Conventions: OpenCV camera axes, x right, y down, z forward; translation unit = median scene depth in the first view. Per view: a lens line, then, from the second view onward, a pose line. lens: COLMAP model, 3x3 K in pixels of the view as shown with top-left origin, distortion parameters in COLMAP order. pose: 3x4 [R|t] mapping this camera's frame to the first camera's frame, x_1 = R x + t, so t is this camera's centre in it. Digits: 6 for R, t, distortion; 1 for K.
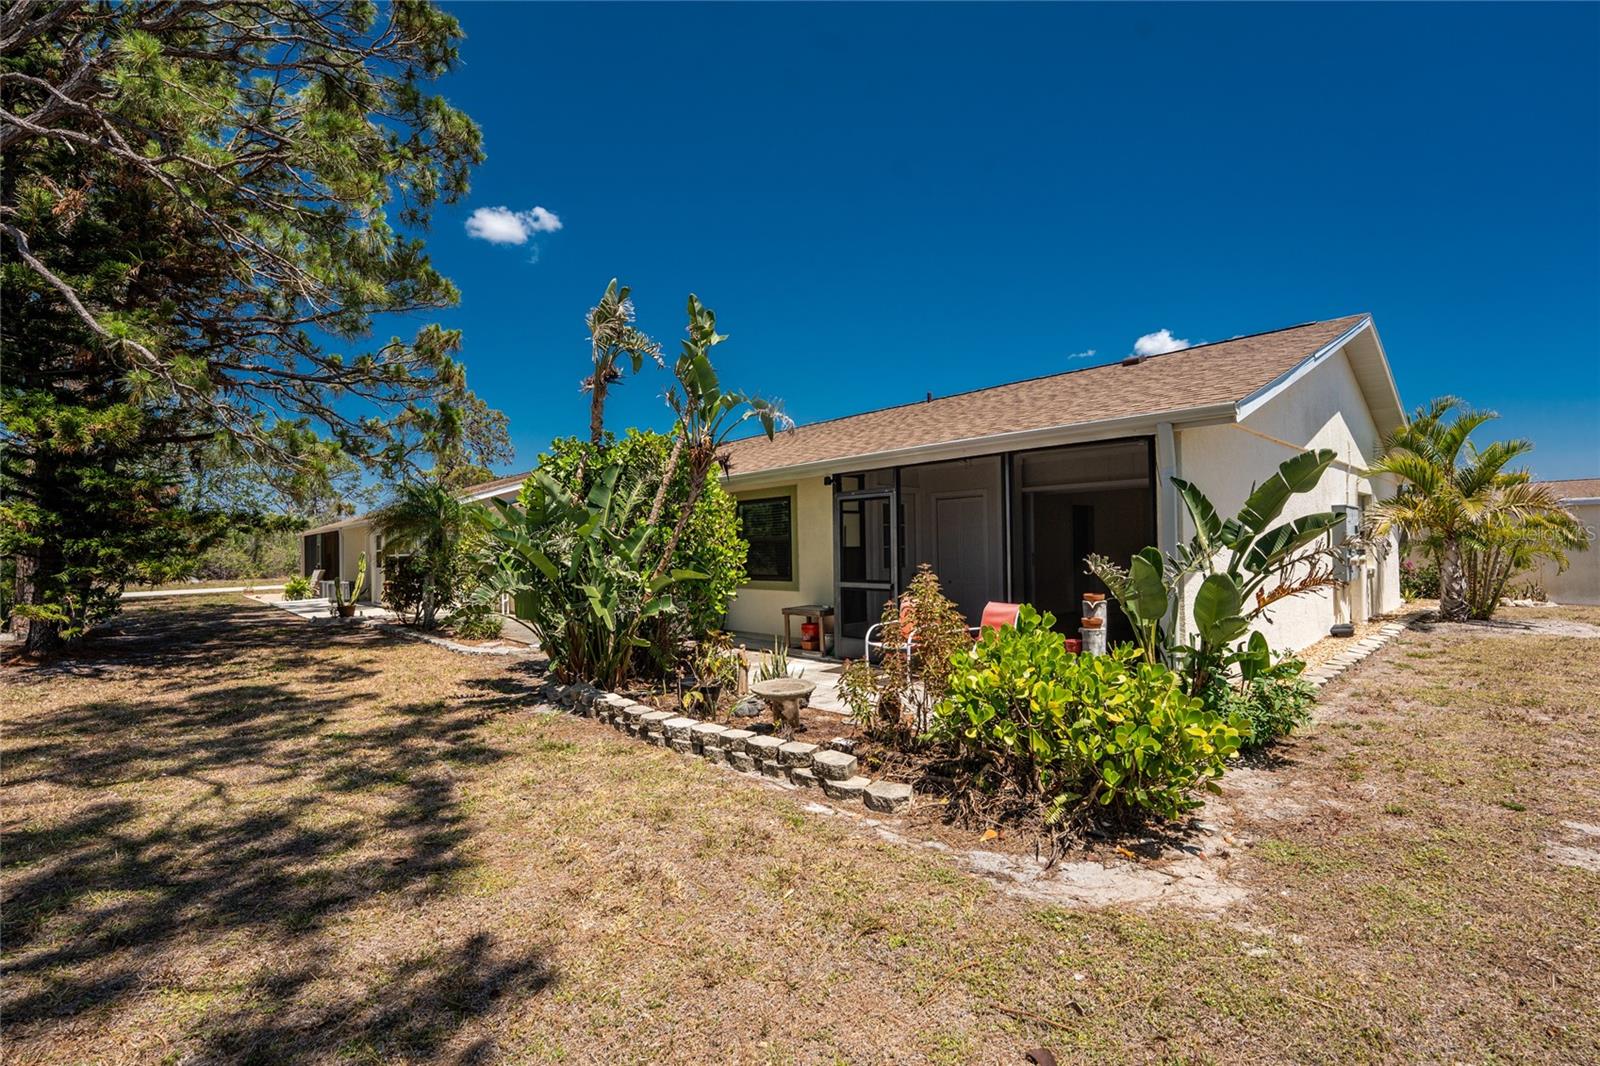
lens RADIAL K [[733.5, 0, 812.2], [0, 733.5, 512.8], [0, 0, 1]] dist [-0.030519, 0.007177]
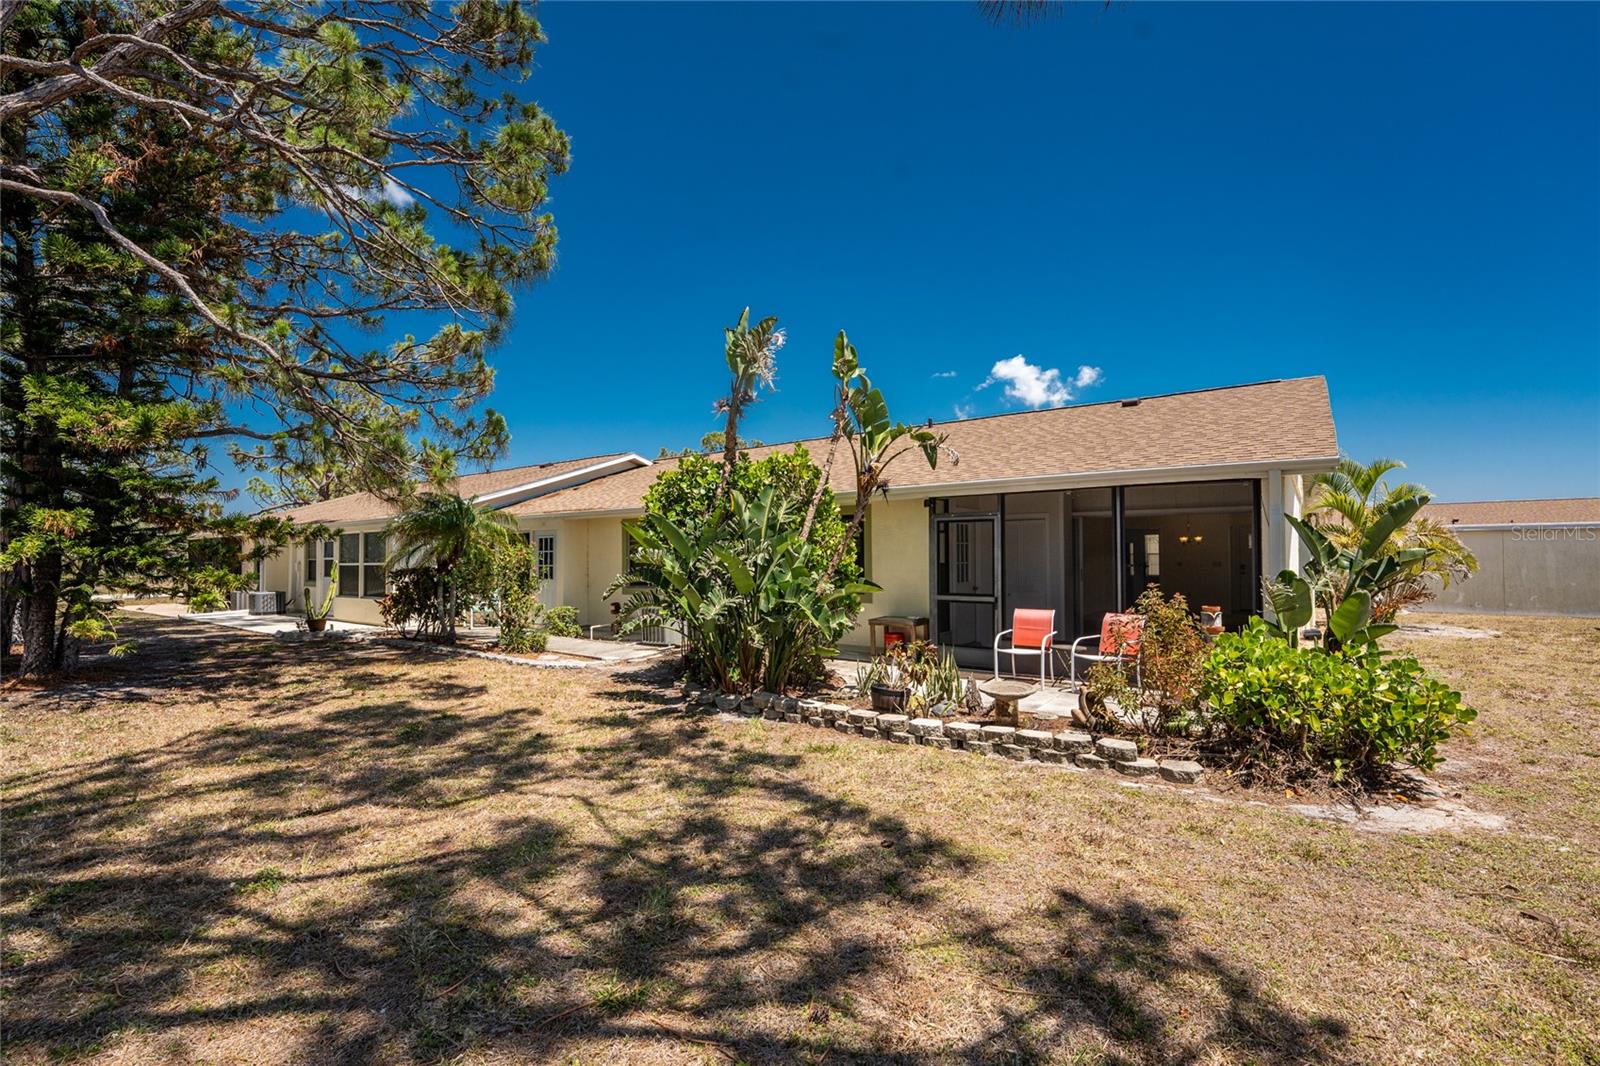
lens RADIAL K [[733.5, 0, 812.2], [0, 733.5, 512.8], [0, 0, 1]] dist [-0.030519, 0.007177]
pose [[0.981413, 0.021239, 0.190729, -0.678634], [-0.019312, 0.999742, -0.011958, -0.024010], [-0.190934, 0.008052, 0.981570, -0.092274]]
